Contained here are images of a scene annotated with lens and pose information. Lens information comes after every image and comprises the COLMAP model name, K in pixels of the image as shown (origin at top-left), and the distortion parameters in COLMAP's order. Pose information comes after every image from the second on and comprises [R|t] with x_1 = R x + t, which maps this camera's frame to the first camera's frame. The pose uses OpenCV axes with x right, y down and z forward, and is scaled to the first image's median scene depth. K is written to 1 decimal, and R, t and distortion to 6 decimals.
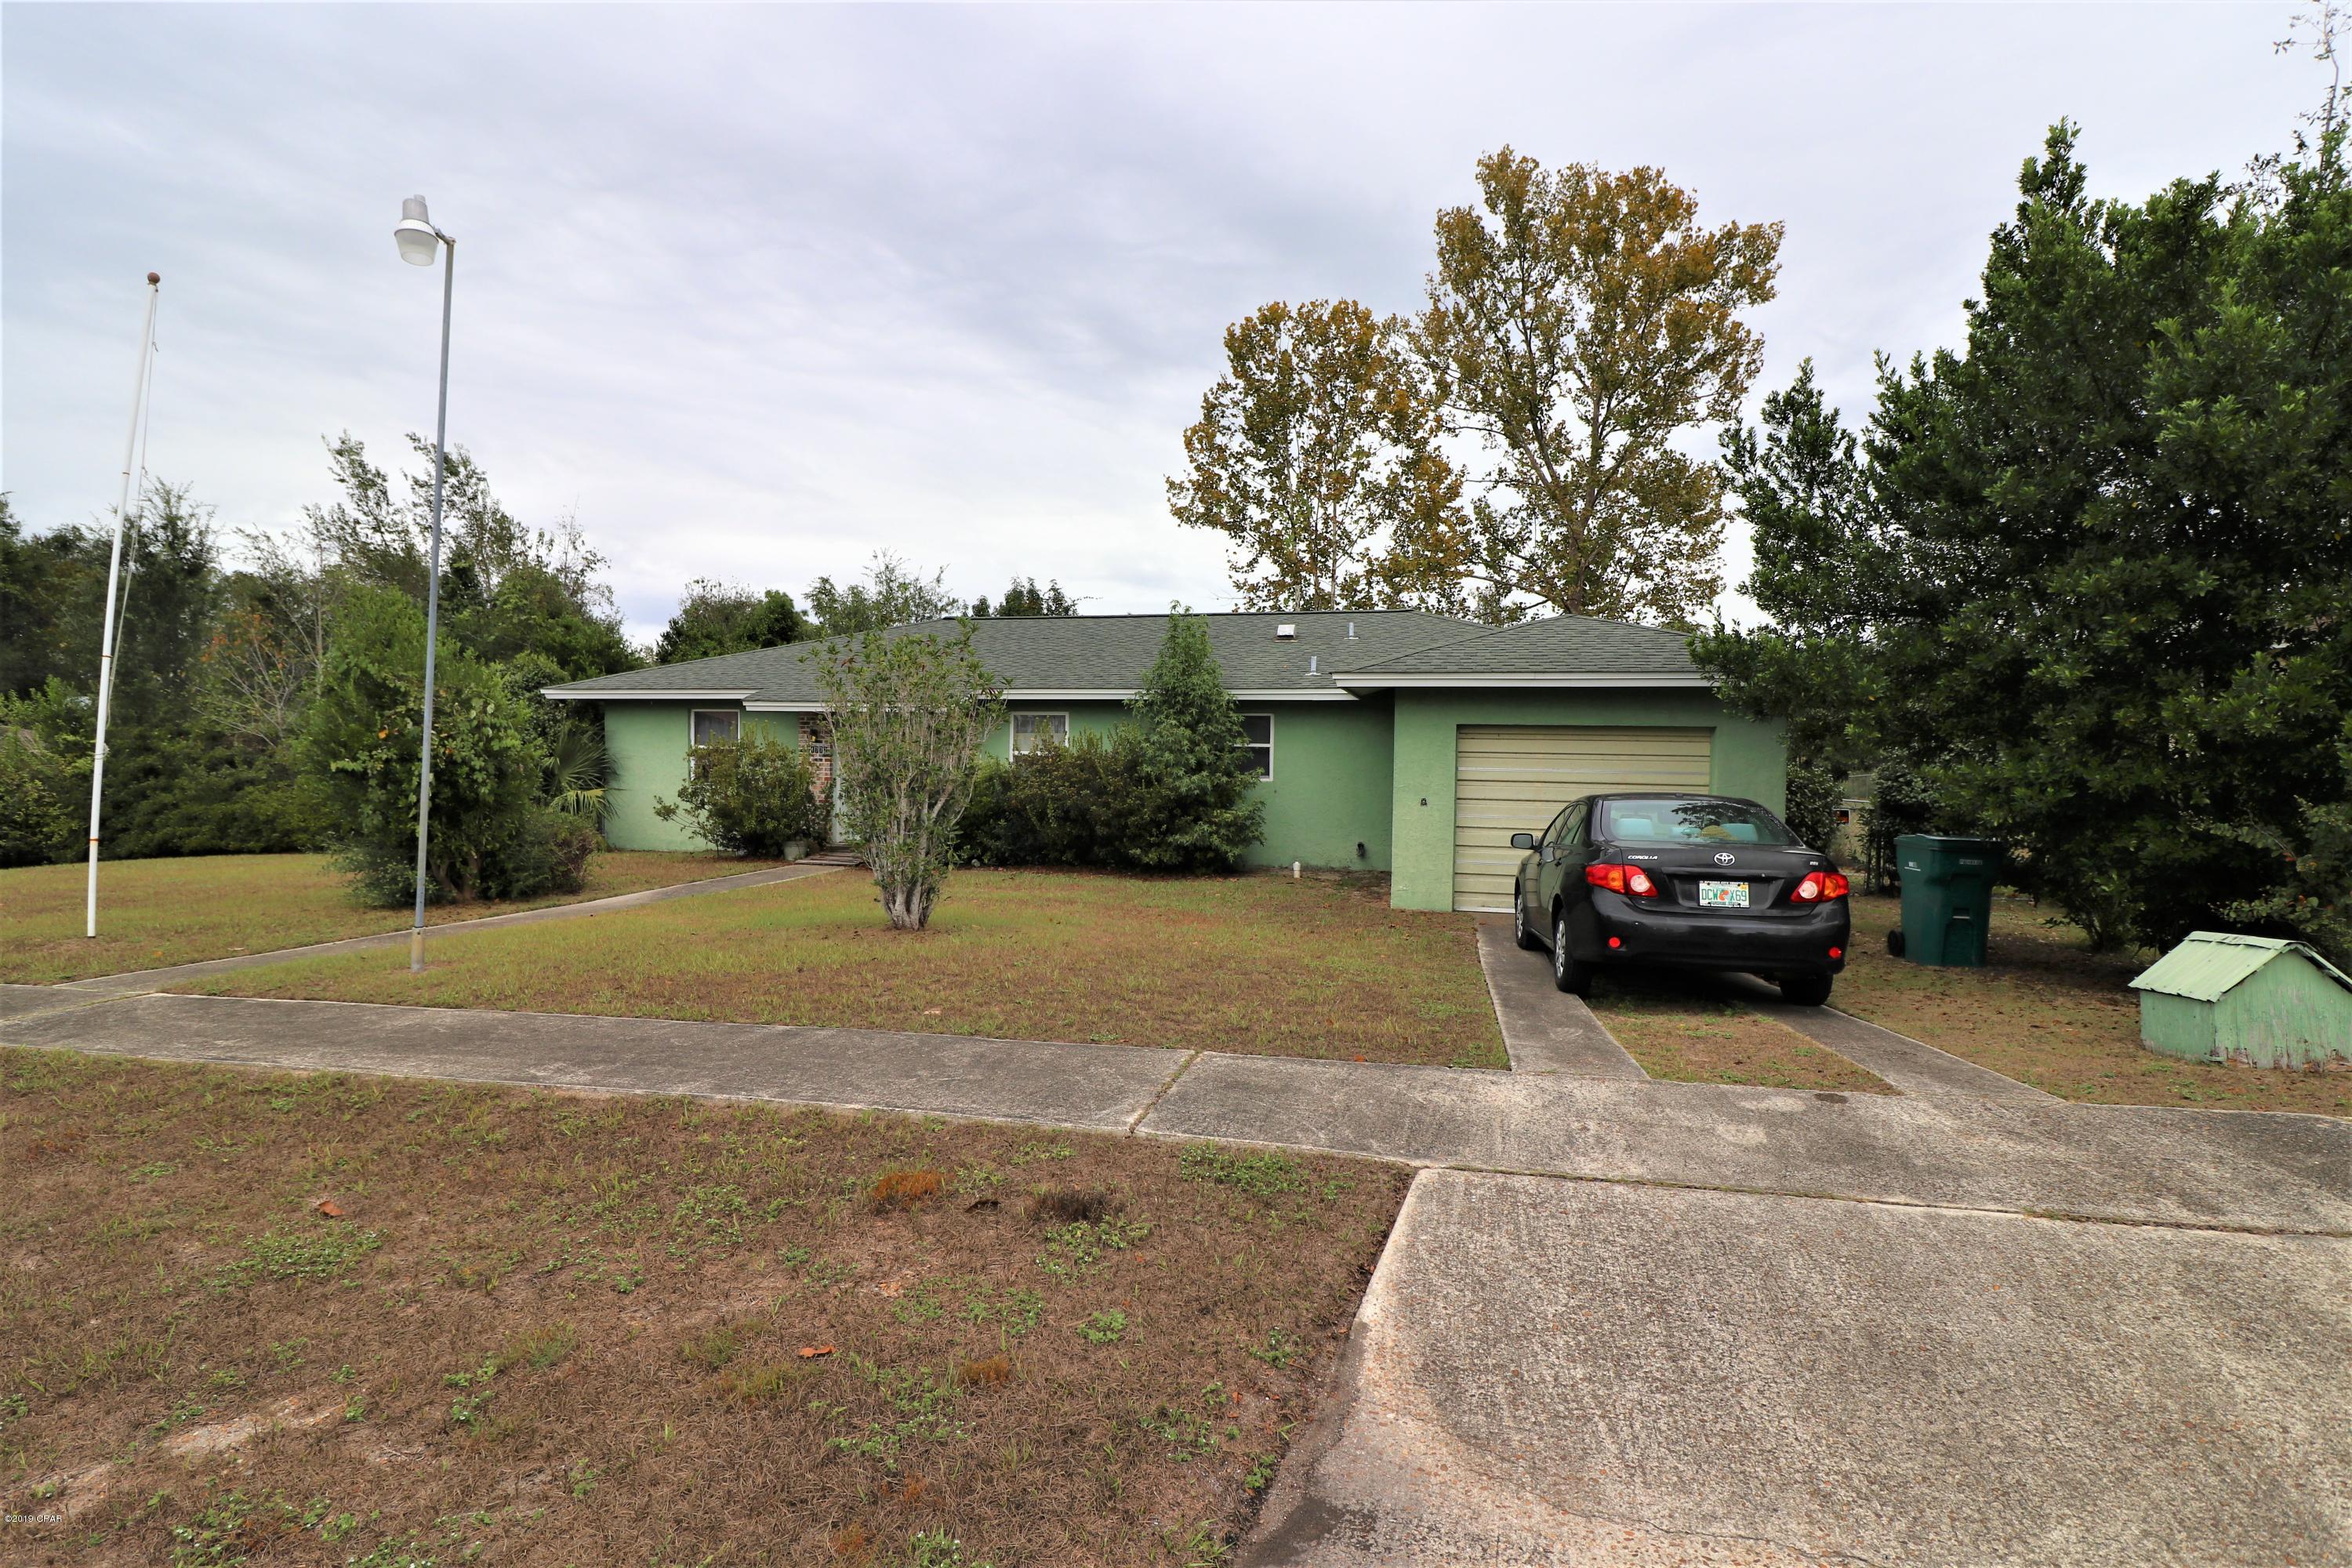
lens RADIAL K [[1133.8, 0, 1167.7], [0, 1133.8, 786.2], [0, 0, 1]] dist [-0.000497, -0.012158]
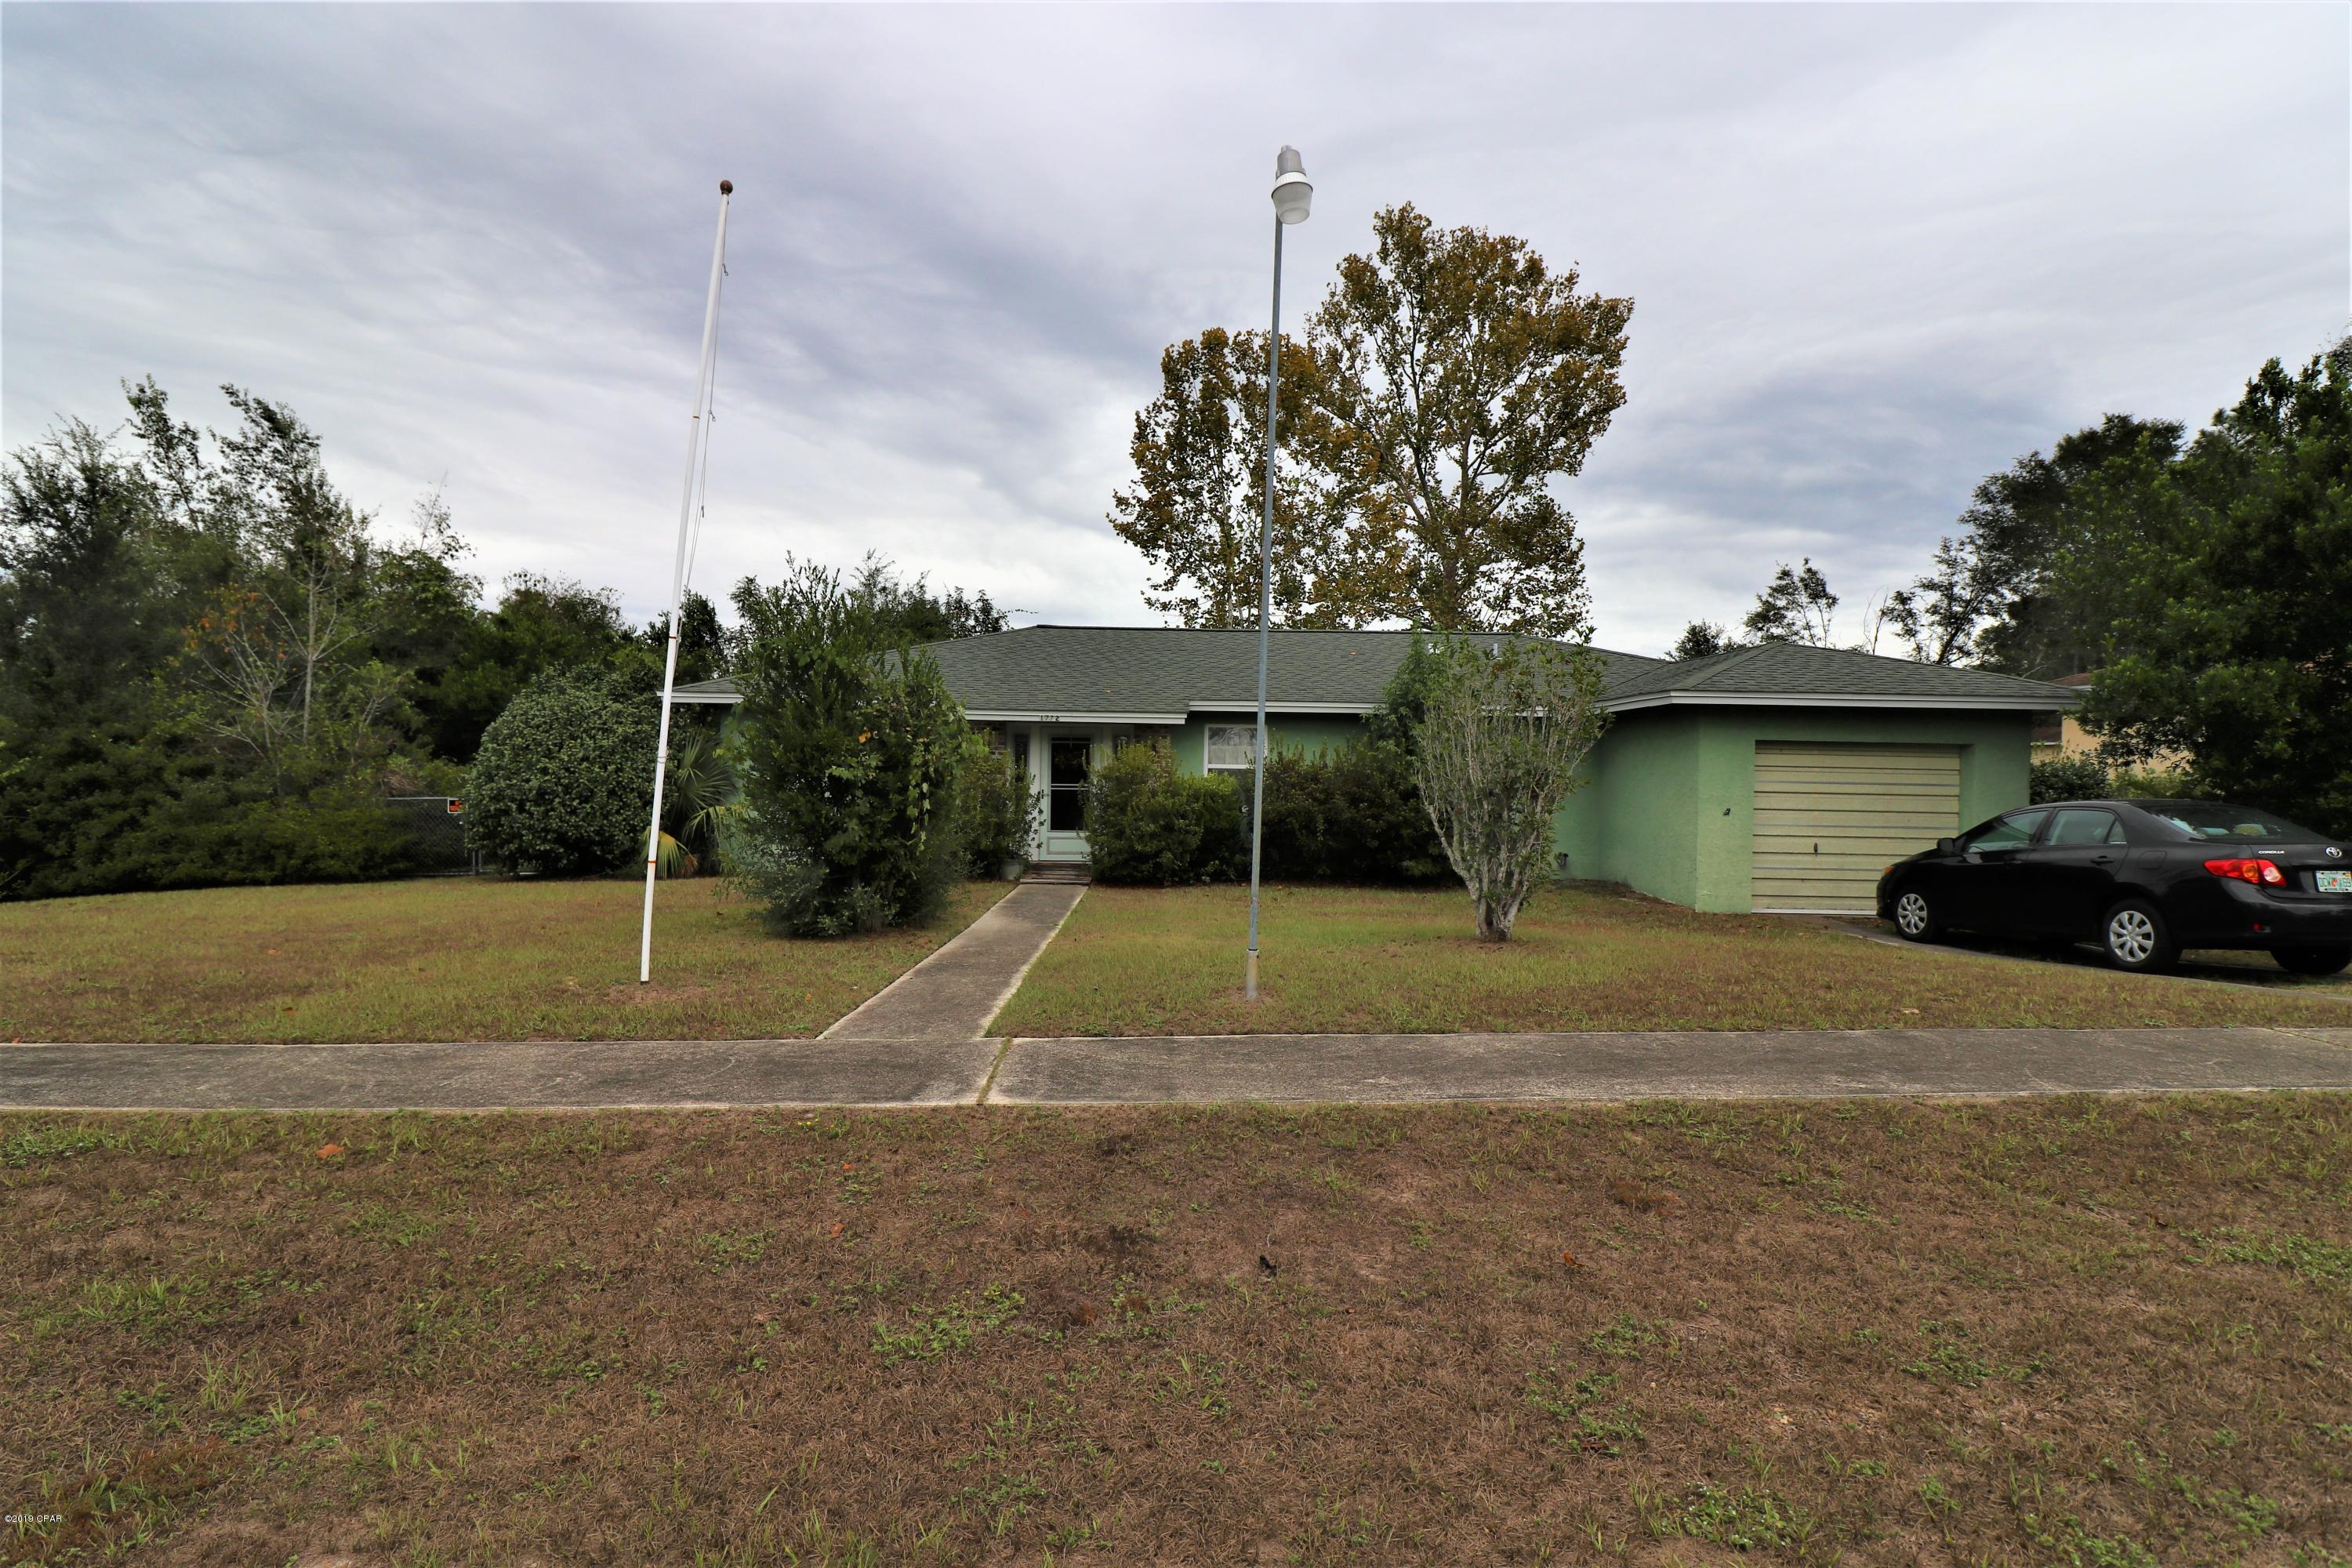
lens RADIAL K [[1133.8, 0, 1157.2], [0, 1133.8, 784.0], [0, 0, 1]] dist [-0.000497, -0.012158]
pose [[0.971985, 0.001406, 0.235037, -0.192932], [0.002954, 0.999830, -0.018198, 0.001880], [-0.235023, 0.018383, 0.971816, 0.027885]]
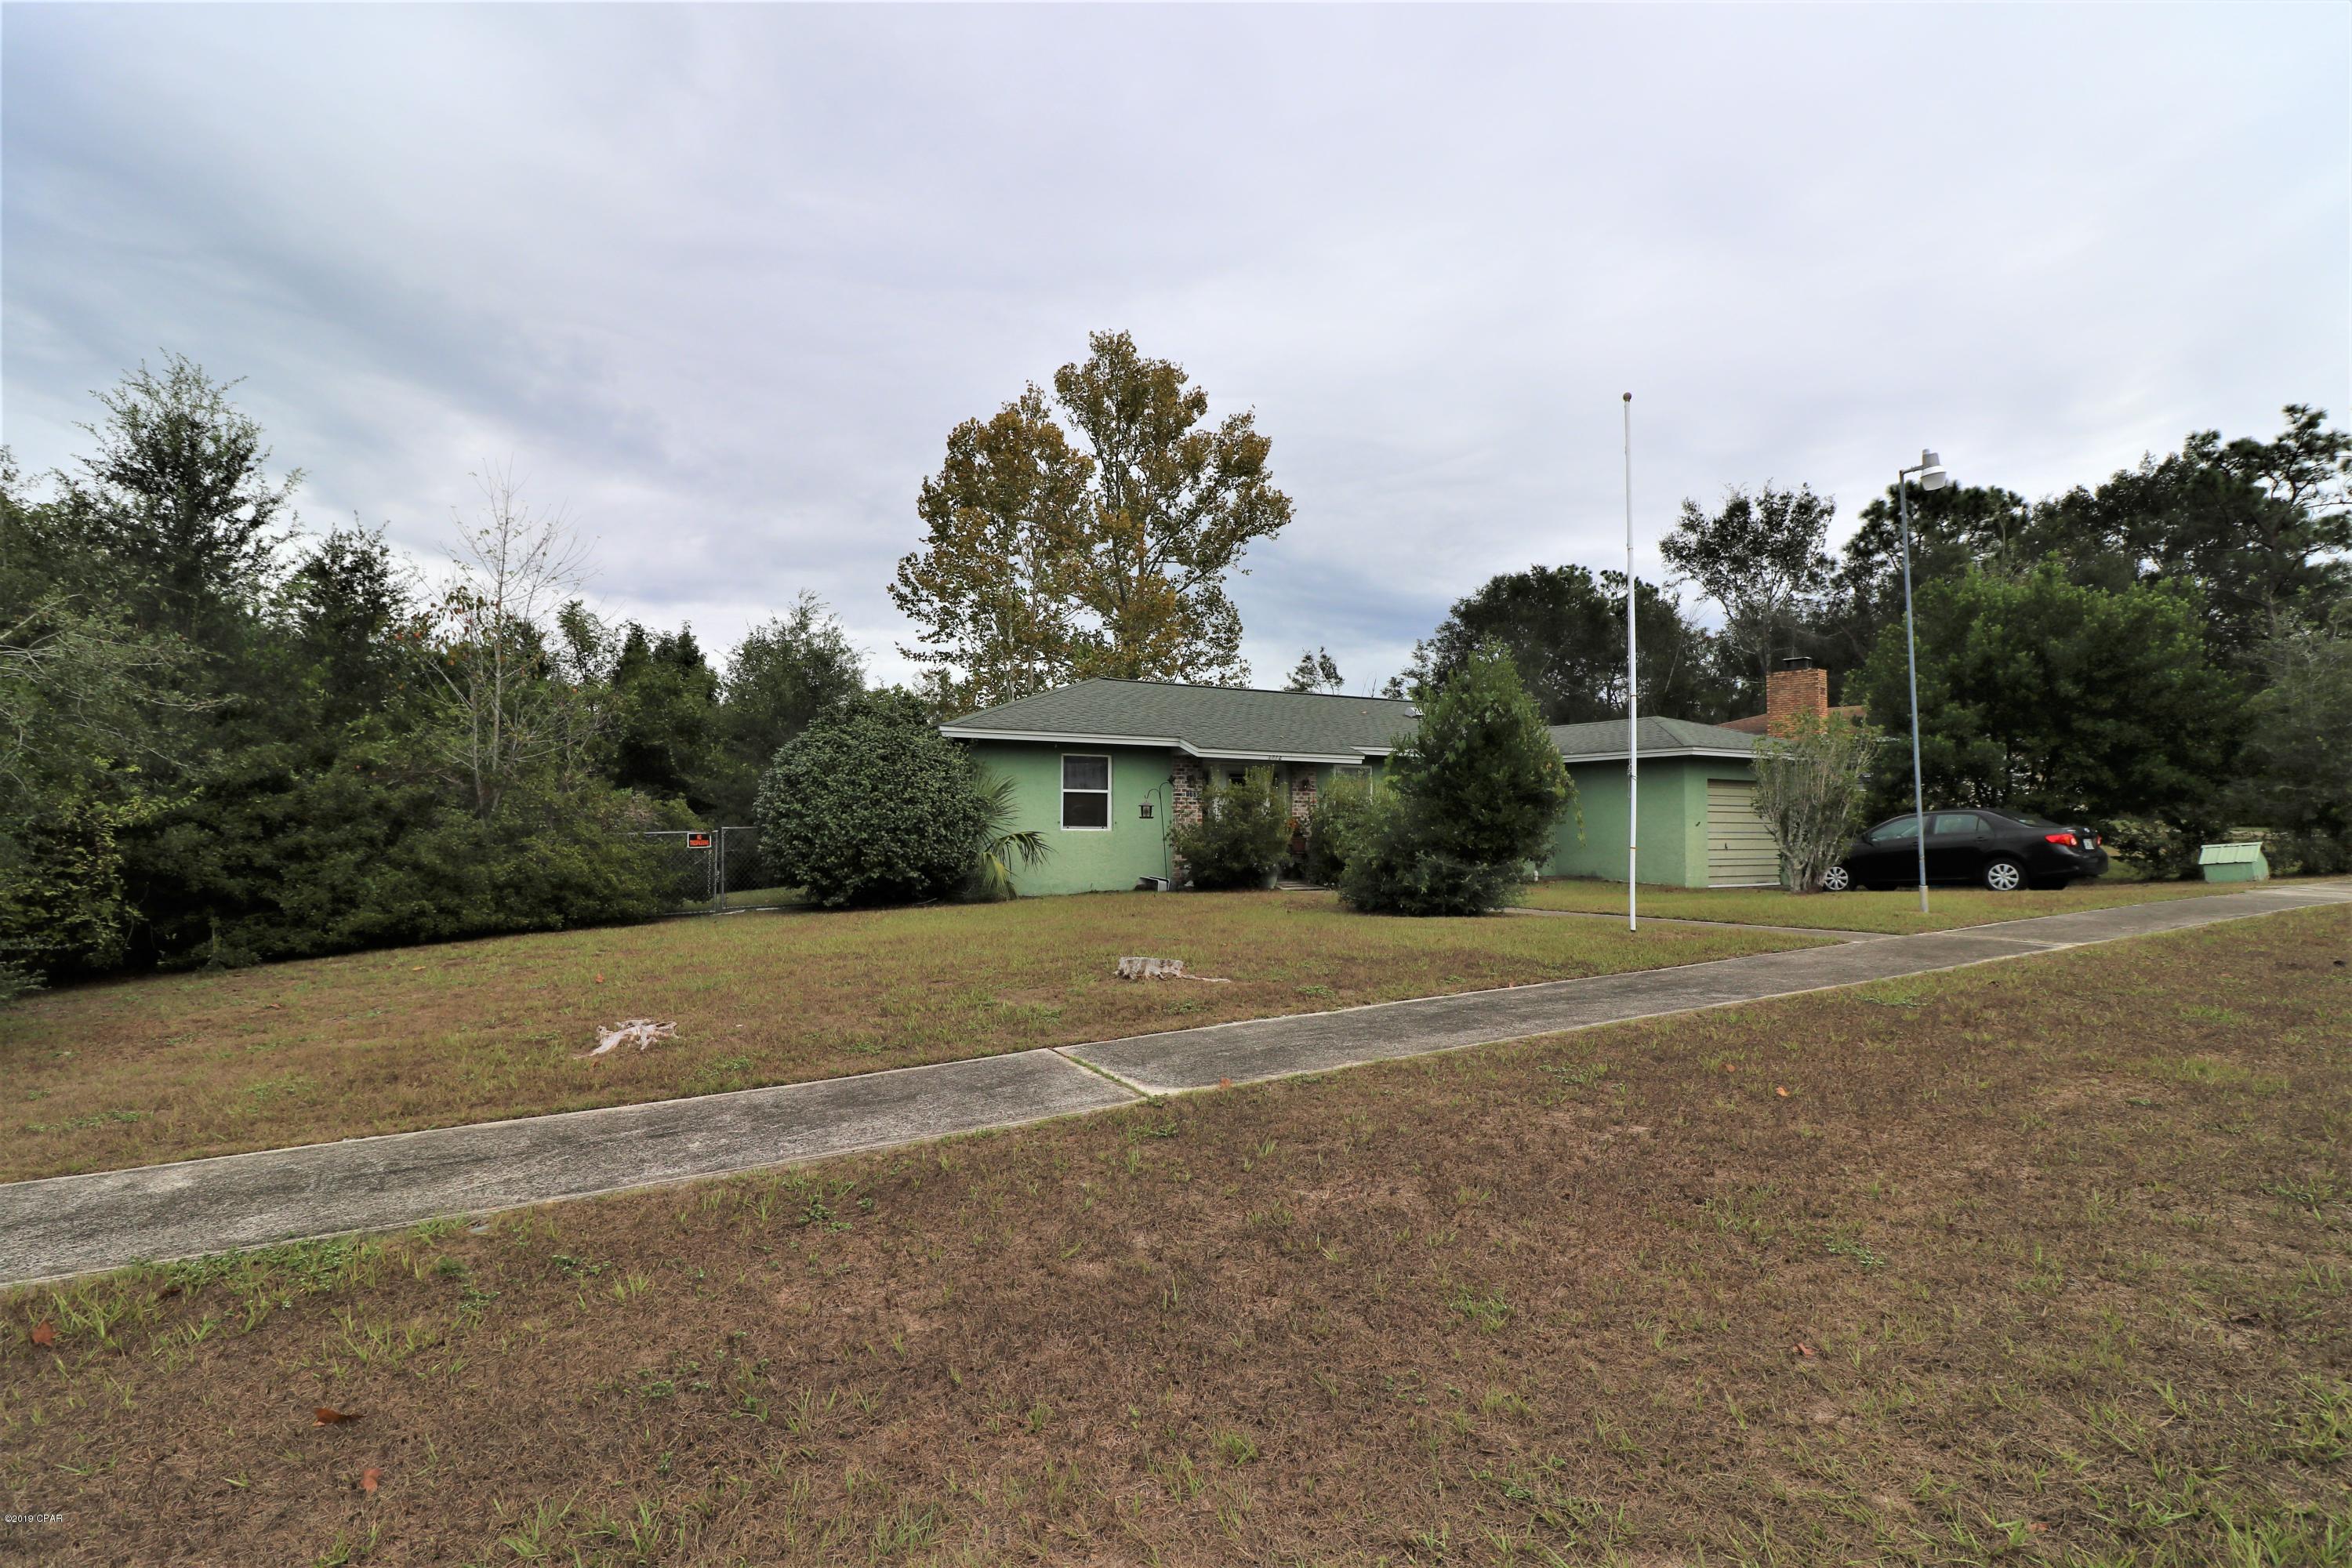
lens RADIAL K [[1089.3, 0, 1159.4], [0, 1089.3, 780.2], [0, 0, 1]] dist [-0.003083, -0.010523]
pose [[0.737752, 0.019077, 0.674802, -0.513327], [0.027499, 0.997922, -0.058276, 0.007682], [-0.674511, 0.061550, 0.735694, 0.118106]]
